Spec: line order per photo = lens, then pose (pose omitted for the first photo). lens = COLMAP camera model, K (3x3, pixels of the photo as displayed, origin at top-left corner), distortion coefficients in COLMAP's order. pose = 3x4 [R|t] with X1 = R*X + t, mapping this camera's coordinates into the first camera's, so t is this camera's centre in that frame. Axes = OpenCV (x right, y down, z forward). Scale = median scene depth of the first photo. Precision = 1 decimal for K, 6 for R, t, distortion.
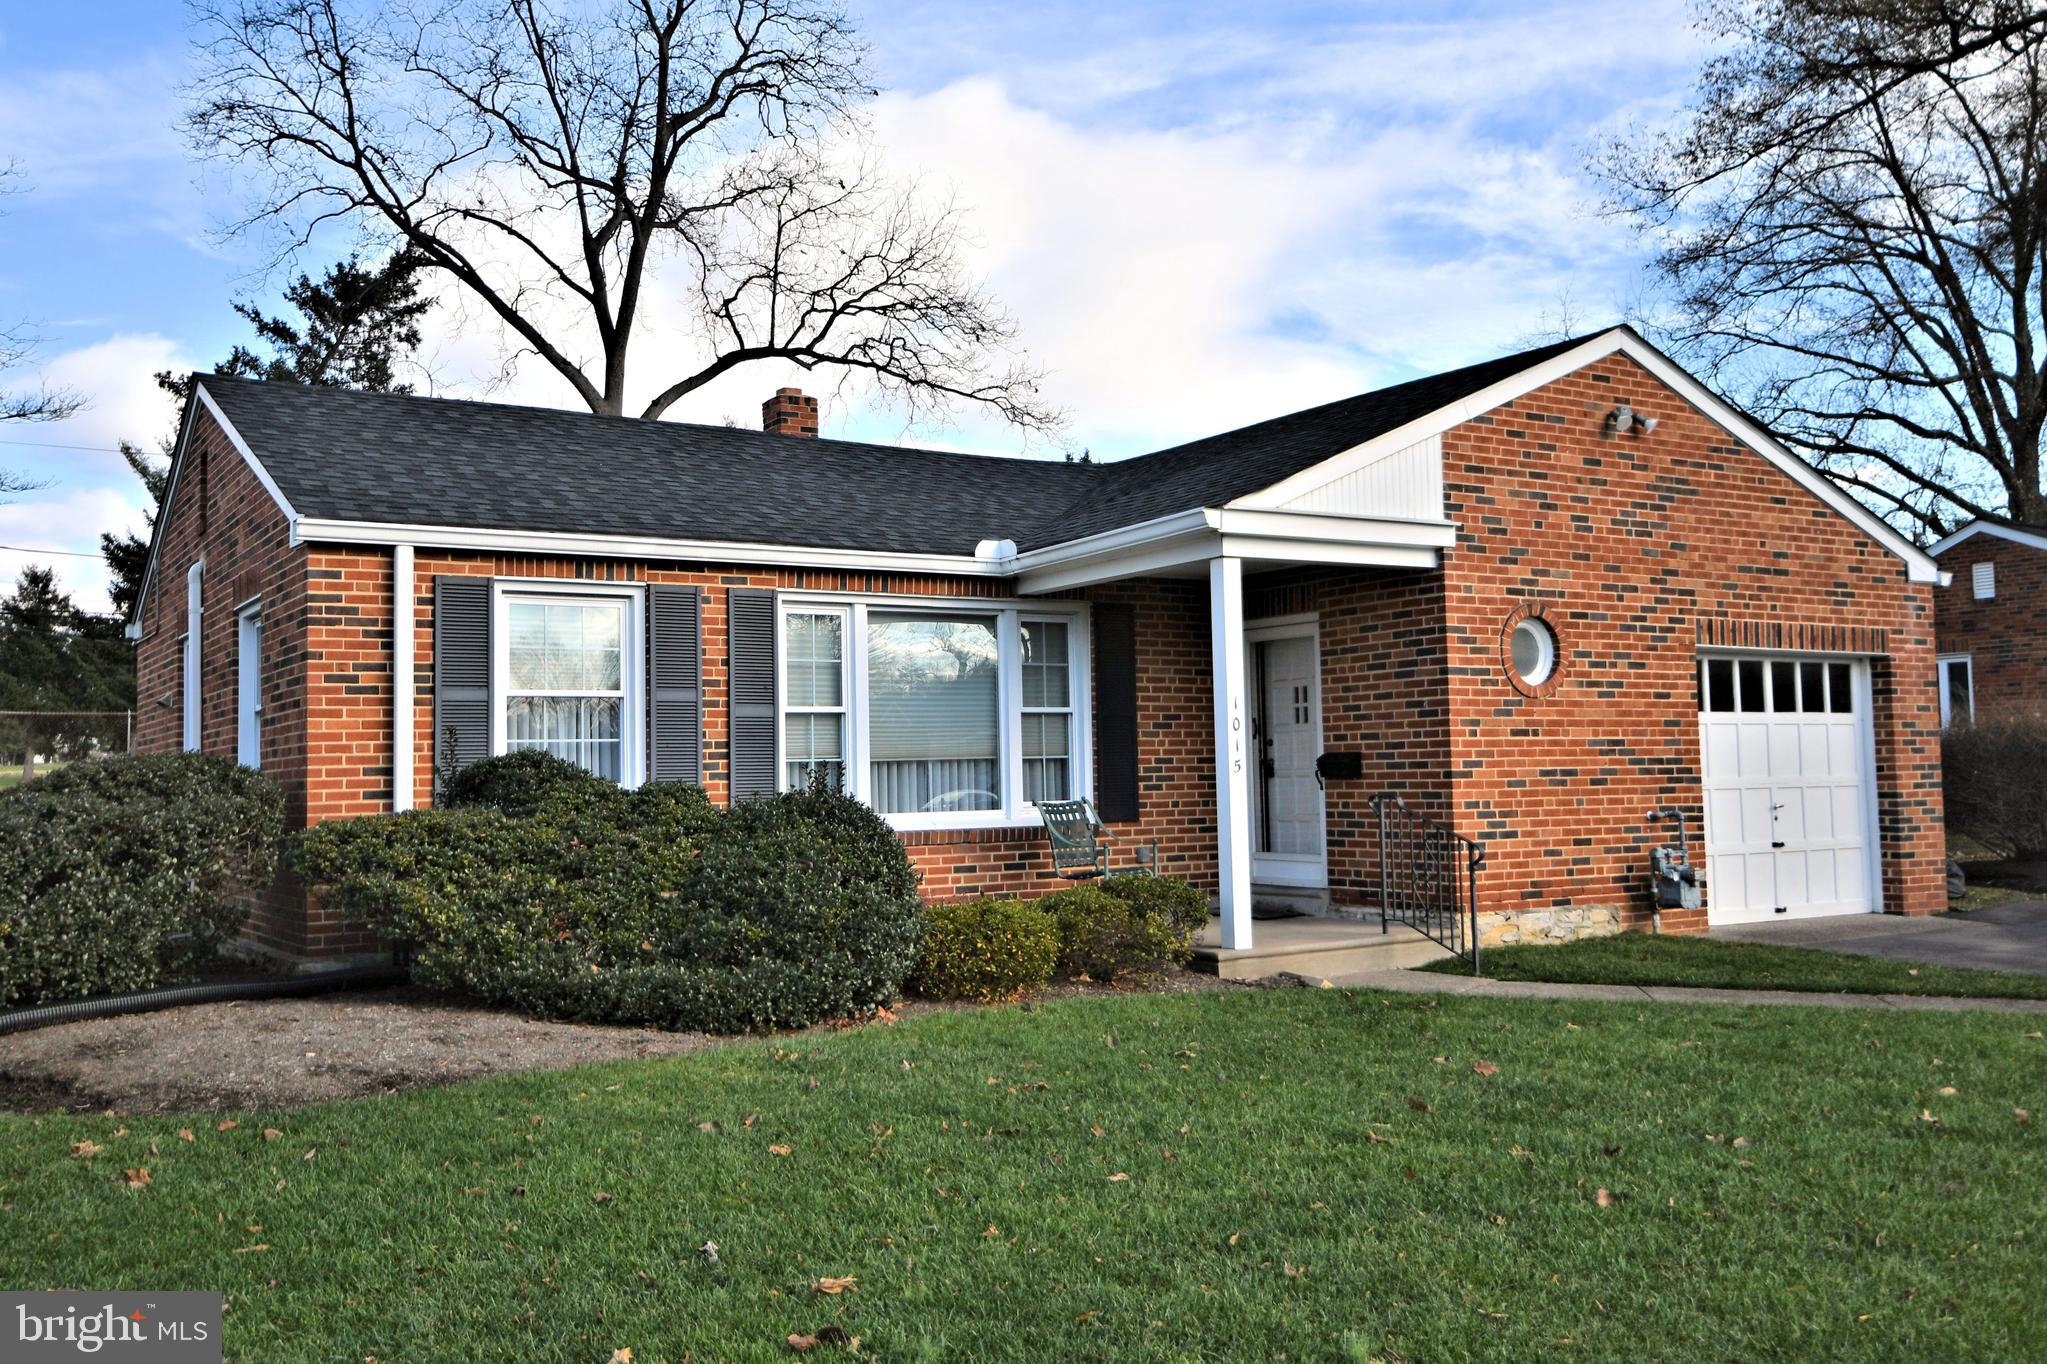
lens RADIAL K [[1752.7, 0, 990.4], [0, 1752.7, 677.8], [0, 0, 1]] dist [0.038473, -0.018428]
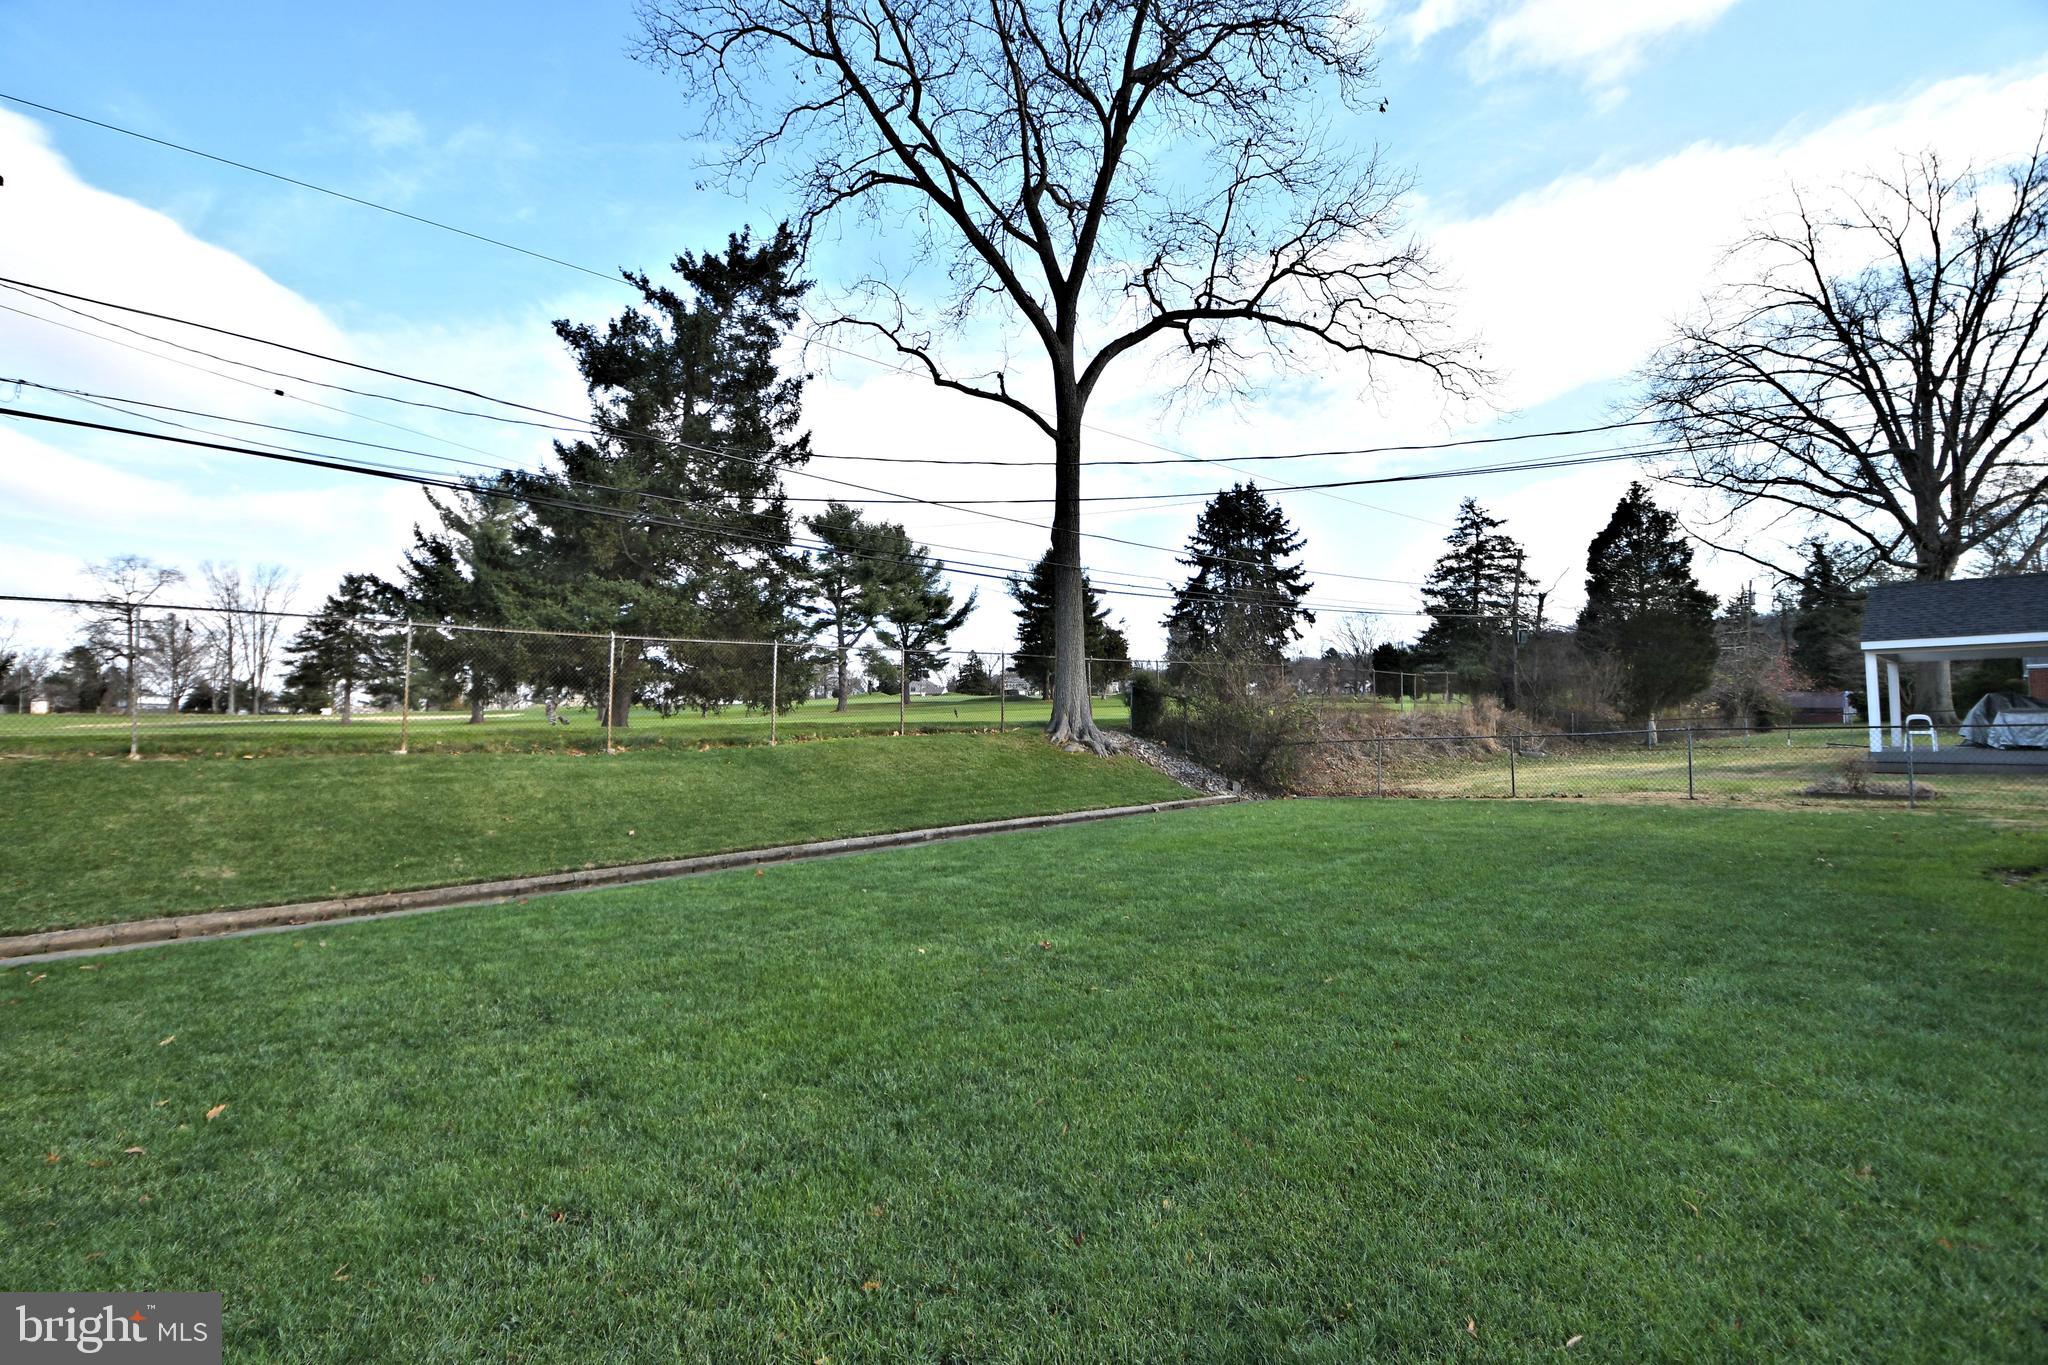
lens RADIAL K [[907.6, 0, 979.7], [0, 907.6, 674.3], [0, 0, 1]] dist [-0.013200, -0.007509]
pose [[0.990559, 0.019401, 0.135705, -1.170828], [-0.019352, 0.999811, -0.001675, 0.101445], [-0.135712, -0.000967, 0.990748, 1.793306]]
